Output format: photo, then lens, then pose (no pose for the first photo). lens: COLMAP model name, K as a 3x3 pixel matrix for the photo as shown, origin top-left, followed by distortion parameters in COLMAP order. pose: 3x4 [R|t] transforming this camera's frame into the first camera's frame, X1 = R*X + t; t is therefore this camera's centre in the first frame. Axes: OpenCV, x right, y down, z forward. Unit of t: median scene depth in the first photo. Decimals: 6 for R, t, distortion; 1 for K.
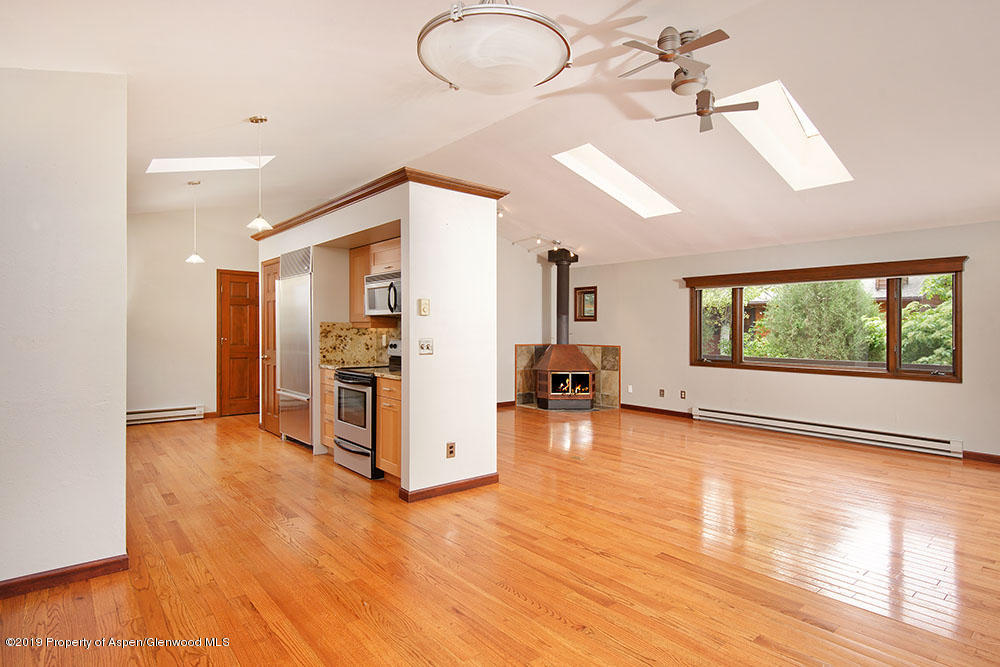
lens RADIAL K [[508.4, 0, 500.0], [0, 508.4, 333.5], [0, 0, 1]] dist [0.000908, 0.000139]
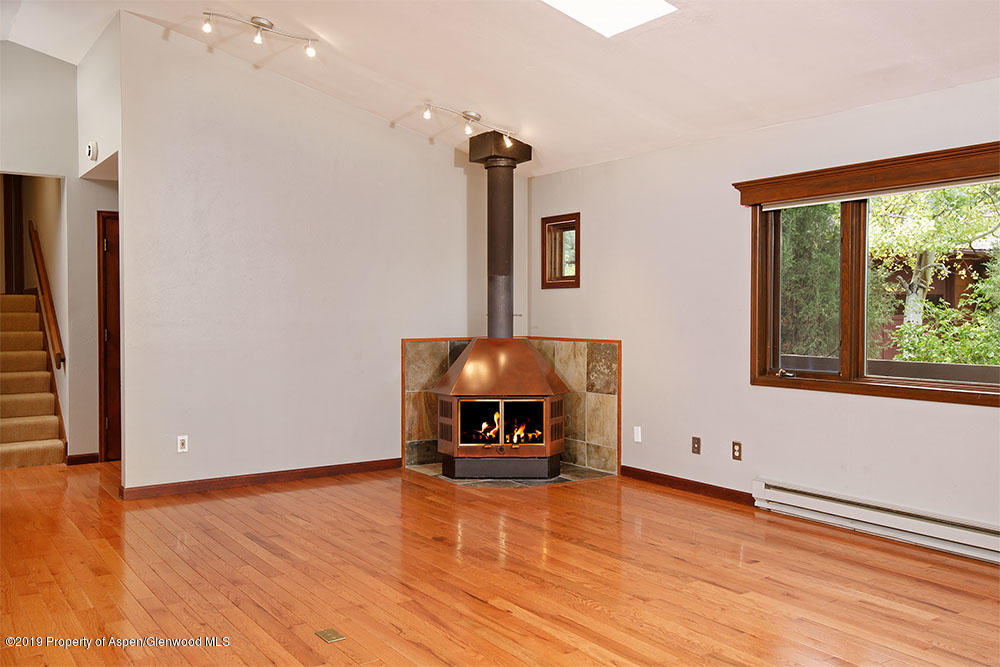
lens RADIAL K [[873.2, 0, 500.0], [0, 873.2, 333.5], [0, 0, 1]] dist [0.062152, -0.002014]
pose [[0.995596, -0.009715, -0.093239, 0.203896], [0.011441, 0.999773, 0.017990, 0.002958], [0.093043, -0.018977, 0.995481, 0.203832]]
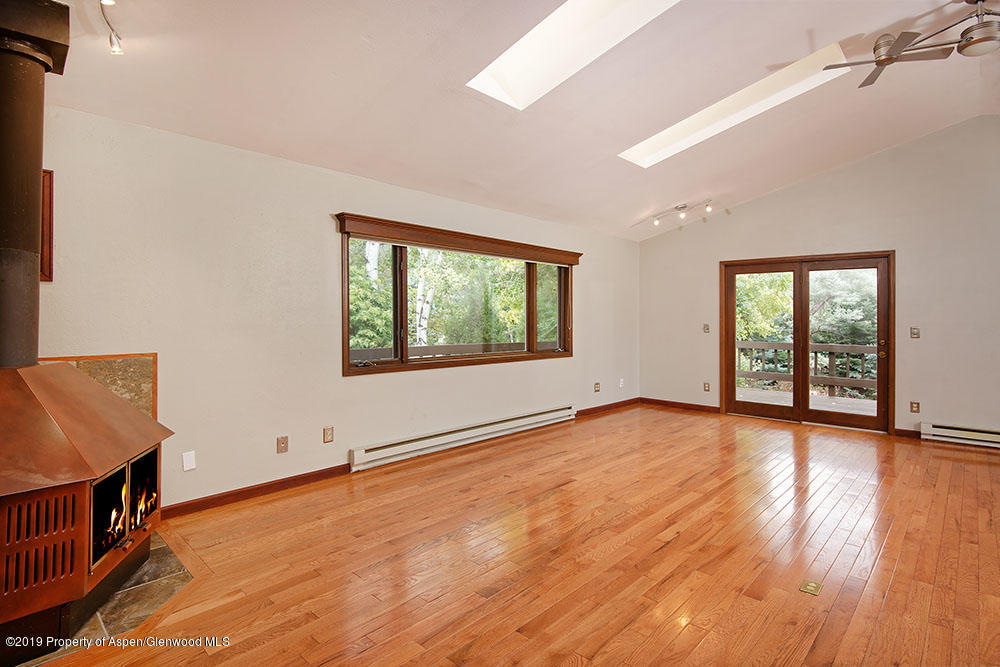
lens RADIAL K [[525.1, 0, 496.6], [0, 525.1, 318.3], [0, 0, 1]] dist [0.057644, 0.000113]
pose [[-0.143511, -0.011013, 0.989587, -0.179731], [0.002129, 0.999932, 0.011437, -0.004364], [-0.989646, 0.003749, -0.143478, 0.811779]]
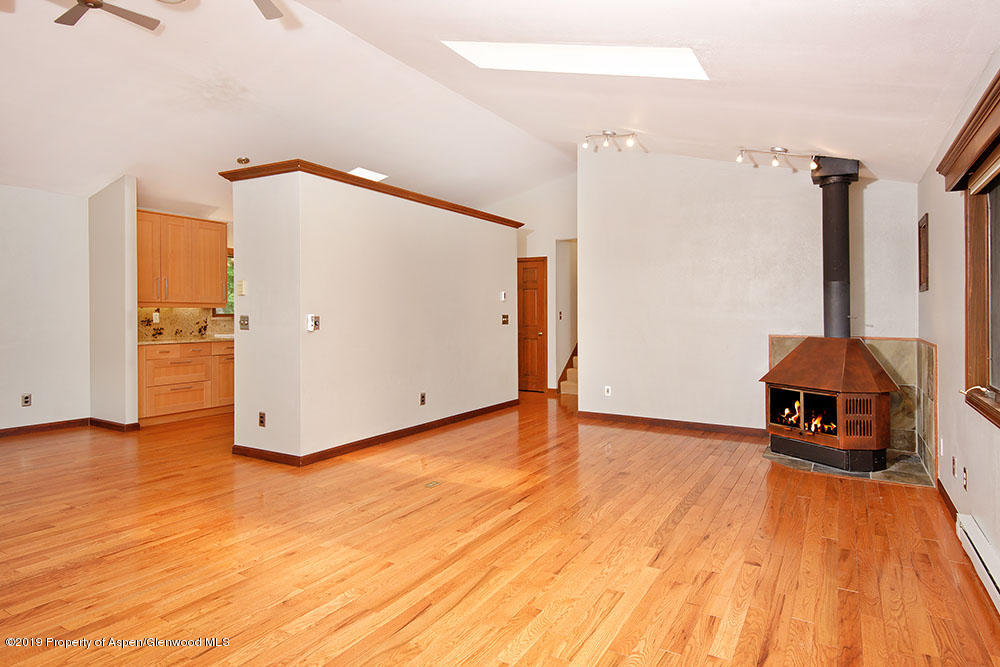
lens RADIAL K [[586.4, 0, 496.6], [0, 586.4, 310.3], [0, 0, 1]] dist [0.080781, -0.000056]
pose [[0.372015, -0.009520, -0.928178, 0.576559], [-0.009206, 0.999860, -0.013945, 0.005578], [0.928181, 0.013733, 0.371875, 0.458202]]
